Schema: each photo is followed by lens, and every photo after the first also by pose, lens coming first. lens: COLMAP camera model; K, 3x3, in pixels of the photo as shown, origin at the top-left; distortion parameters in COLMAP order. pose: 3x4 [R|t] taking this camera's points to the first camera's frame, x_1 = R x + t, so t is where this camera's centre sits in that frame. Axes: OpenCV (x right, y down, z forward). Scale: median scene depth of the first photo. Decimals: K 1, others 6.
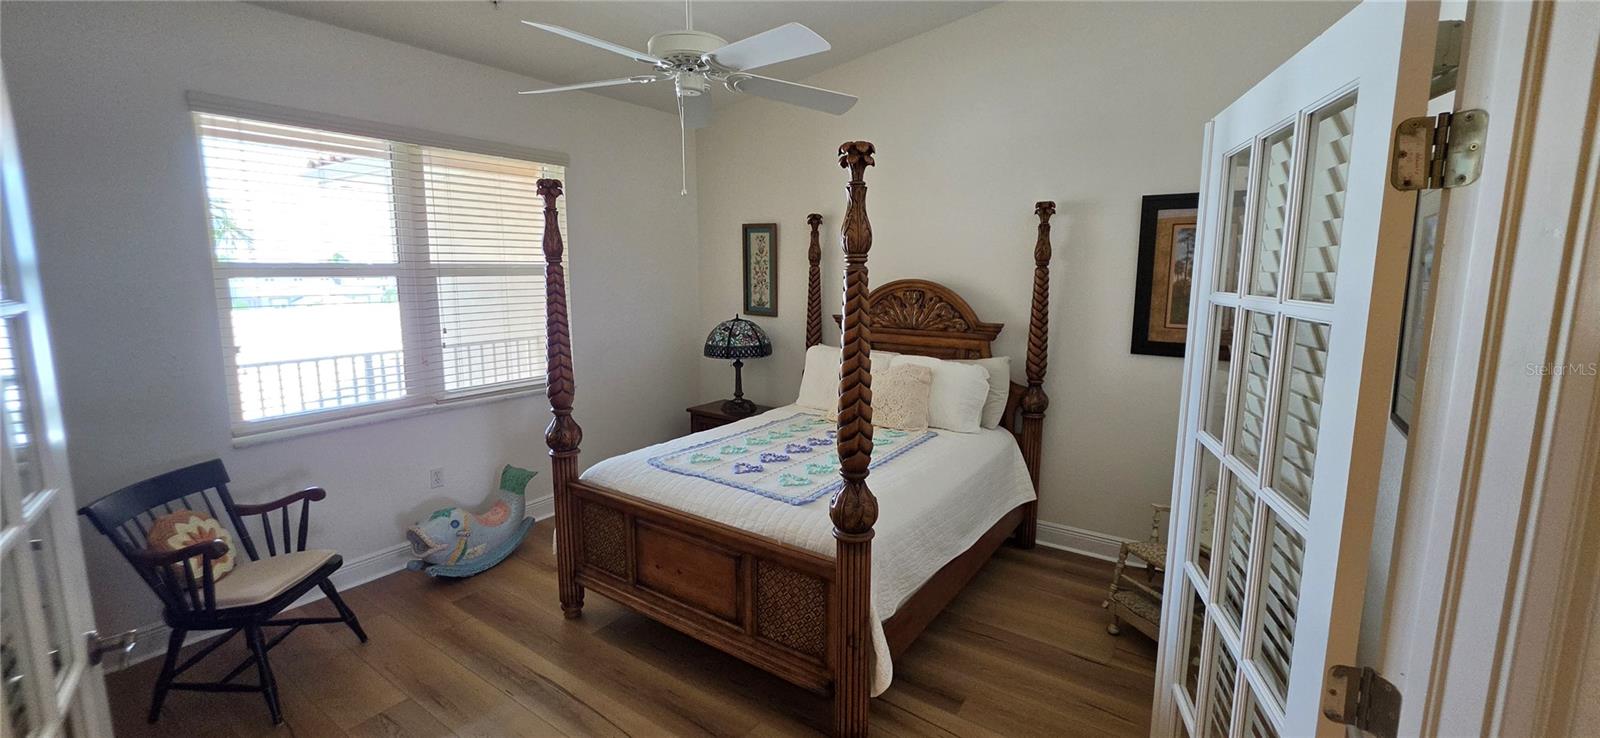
lens RADIAL K [[641.8, 0, 797.8], [0, 641.8, 360.0], [0, 0, 1]] dist [-0.004133, 0.001419]
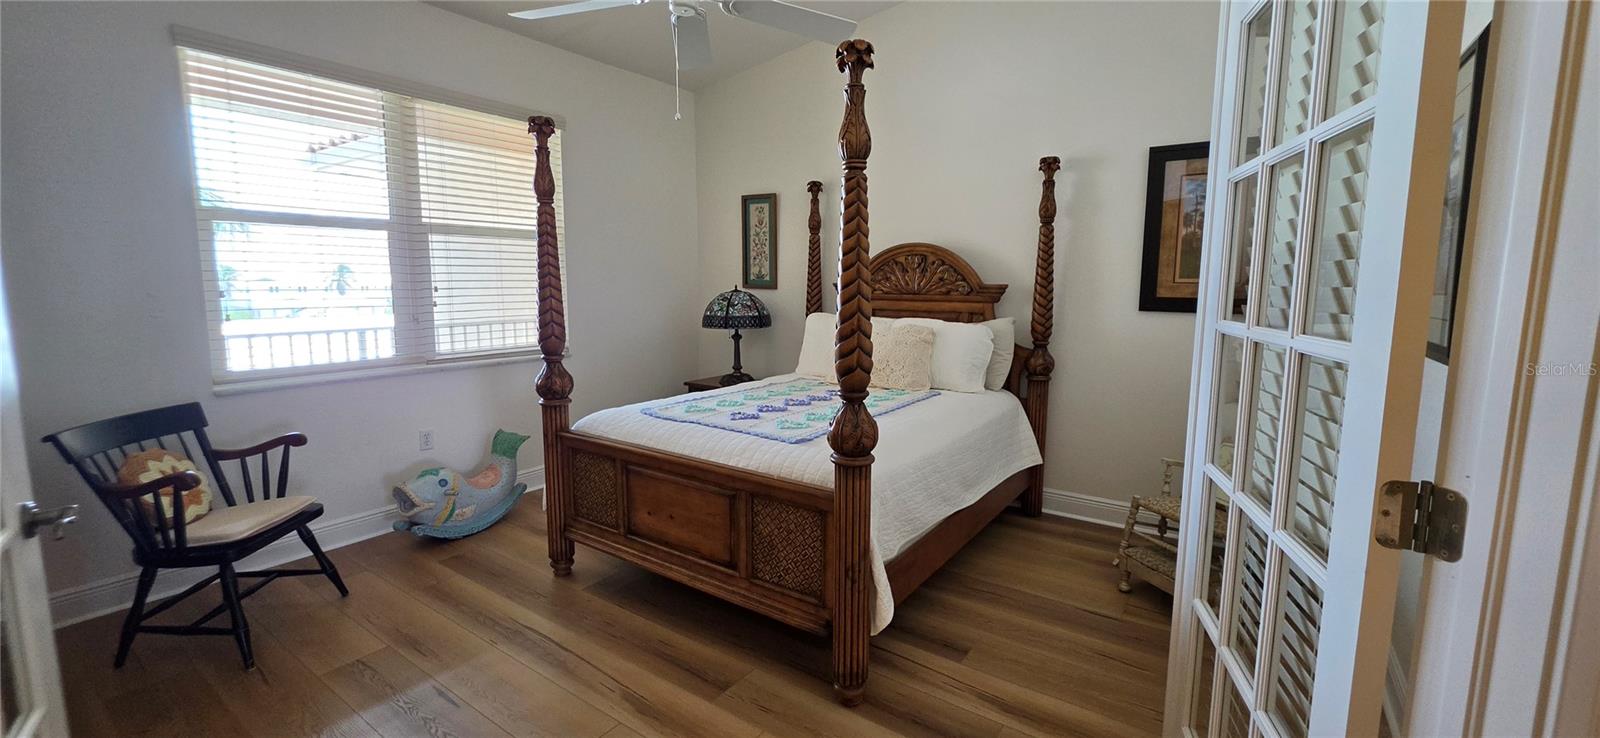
lens RADIAL K [[641.8, 0, 797.7], [0, 641.8, 363.1], [0, 0, 1]] dist [-0.004133, 0.001419]
pose [[0.999990, 0.000726, -0.004385, 0.007250], [-0.000810, 0.999812, -0.019361, 0.108302], [0.004370, 0.019364, 0.999803, 0.033775]]
